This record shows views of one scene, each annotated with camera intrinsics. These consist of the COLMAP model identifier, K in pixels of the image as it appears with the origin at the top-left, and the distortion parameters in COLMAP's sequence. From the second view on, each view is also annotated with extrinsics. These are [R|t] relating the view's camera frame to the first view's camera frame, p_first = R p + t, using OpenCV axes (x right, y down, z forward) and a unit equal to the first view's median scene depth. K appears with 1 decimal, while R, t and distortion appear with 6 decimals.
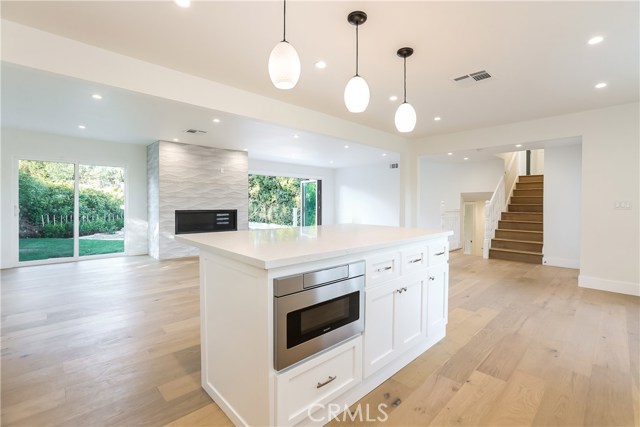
lens RADIAL K [[289.7, 0, 320.5], [0, 289.7, 200.3], [0, 0, 1]] dist [-0.037046, 0.014768]
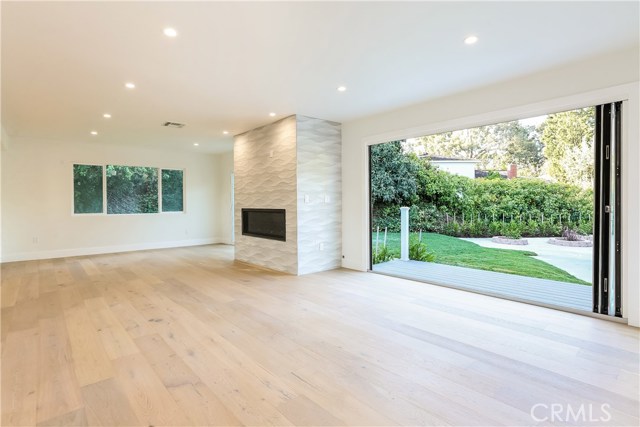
lens RADIAL K [[323.4, 0, 320.9], [0, 323.4, 197.3], [0, 0, 1]] dist [-0.001841, -0.000070]
pose [[-0.040339, -0.021302, -0.998959, 0.453794], [0.016635, 0.999620, -0.021988, 0.023941], [0.999048, -0.017504, -0.039970, 1.172145]]
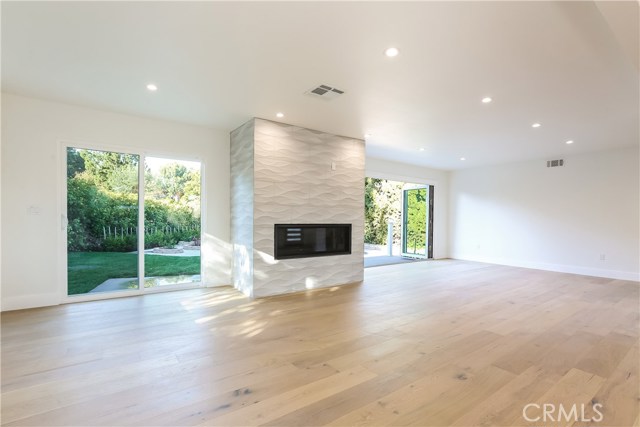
lens RADIAL K [[298.0, 0, 318.2], [0, 298.0, 217.9], [0, 0, 1]] dist [-0.043453, 0.016414]
pose [[0.988581, 0.008891, -0.150426, -0.276132], [-0.007197, 0.999904, 0.011798, 0.010875], [0.150516, -0.010581, 0.988551, 0.303794]]
